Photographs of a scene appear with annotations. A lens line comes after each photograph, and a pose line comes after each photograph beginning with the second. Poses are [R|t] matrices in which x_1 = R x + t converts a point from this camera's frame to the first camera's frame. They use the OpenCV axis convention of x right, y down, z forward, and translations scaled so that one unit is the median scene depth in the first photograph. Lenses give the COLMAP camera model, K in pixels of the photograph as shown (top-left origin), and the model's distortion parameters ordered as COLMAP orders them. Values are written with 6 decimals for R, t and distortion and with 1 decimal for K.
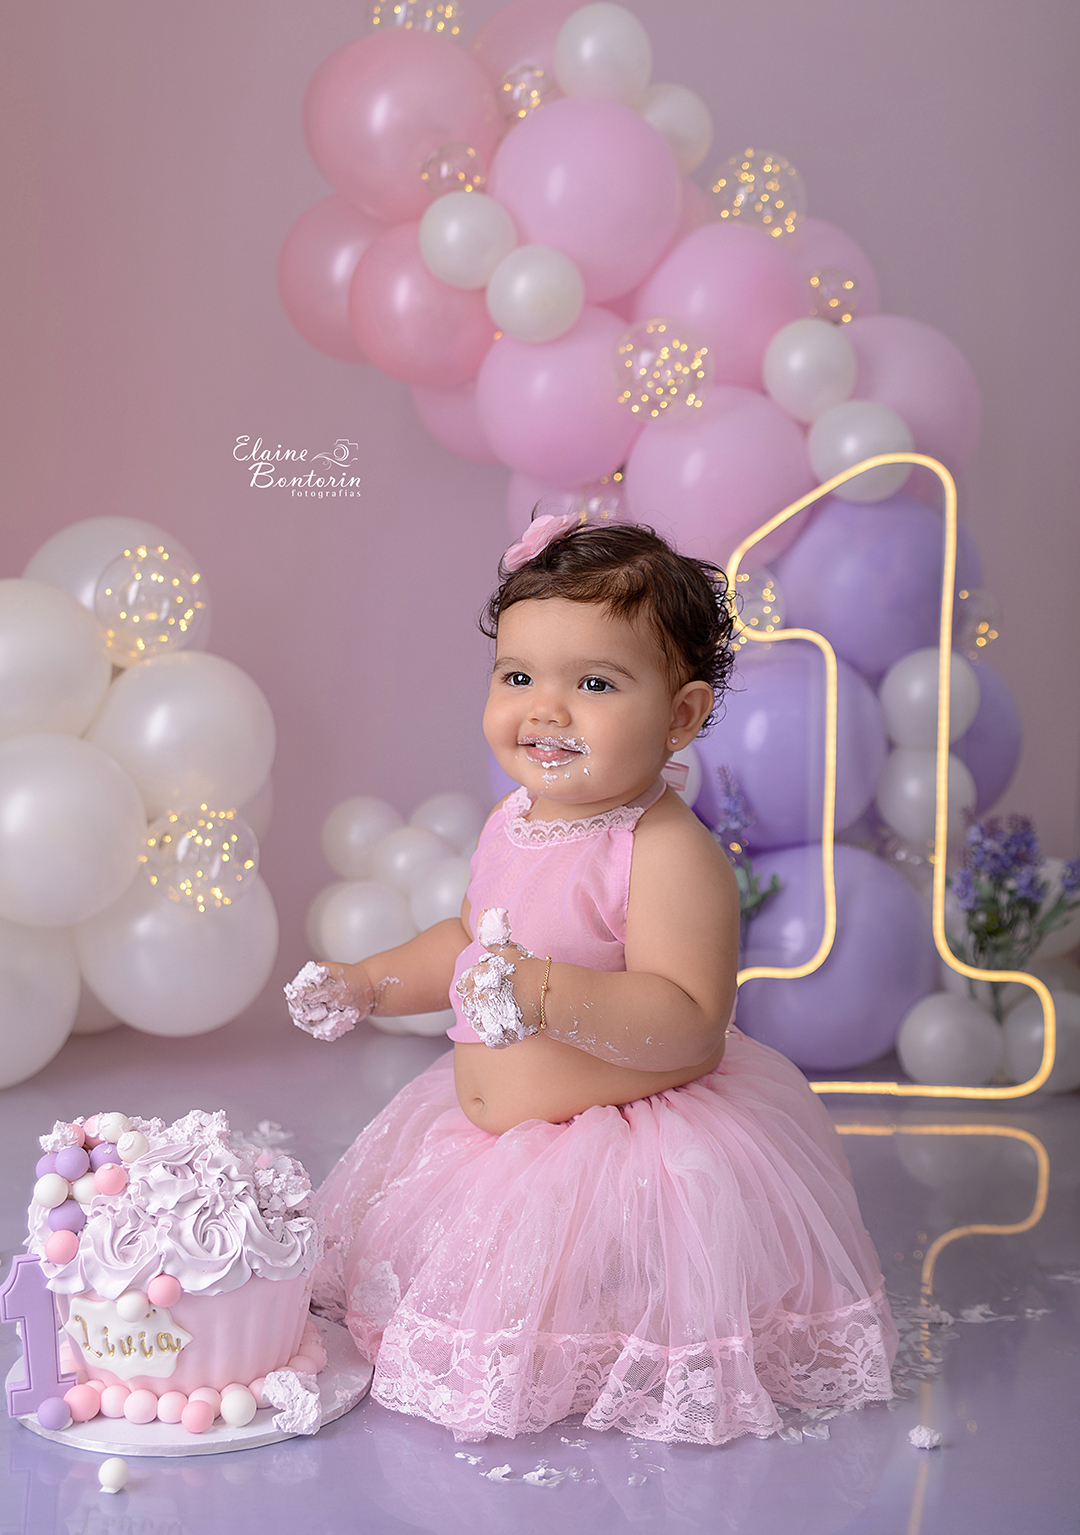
lens RADIAL K [[2088.0, 0, 512.5], [0, 2088.0, 780.5], [0, 0, 1]] dist [0.039415, 0.000000]
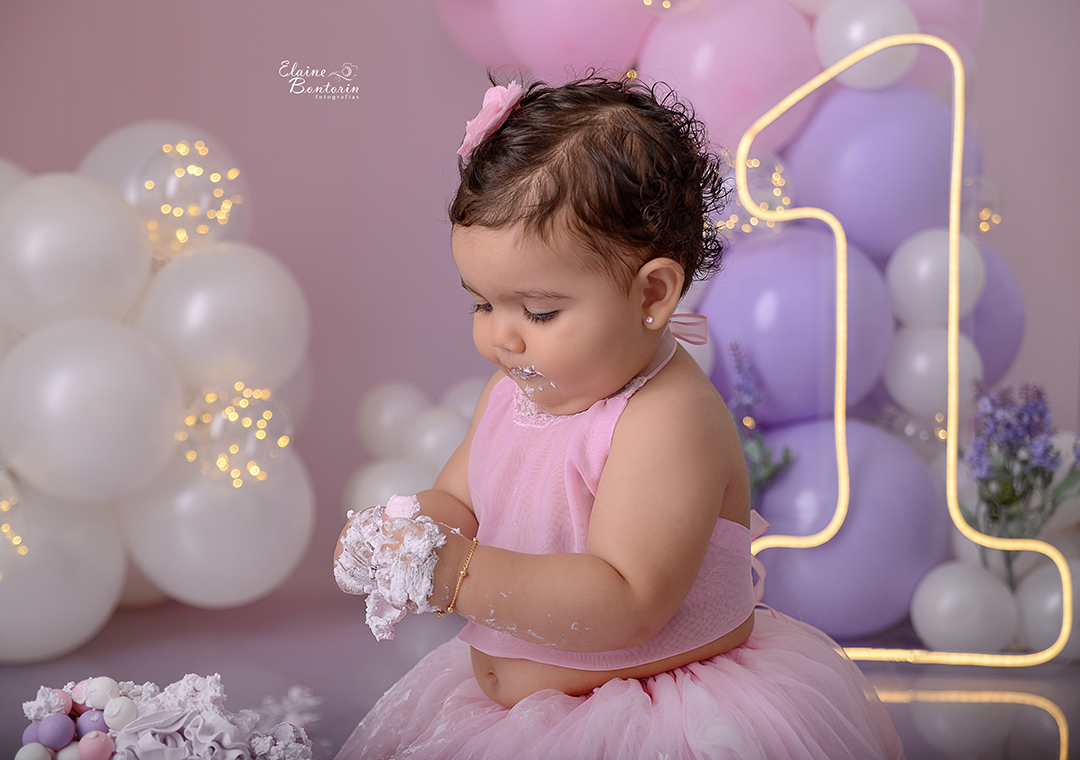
lens RADIAL K [[1685.4, 0, 480.3], [0, 1685.4, 364.7], [0, 0, 1]] dist [0.098592, 0.000000]
pose [[0.998945, -0.010206, -0.044779, 0.011413], [0.008900, 0.999532, -0.029283, 0.027482], [0.045057, 0.028853, 0.998568, 0.156323]]
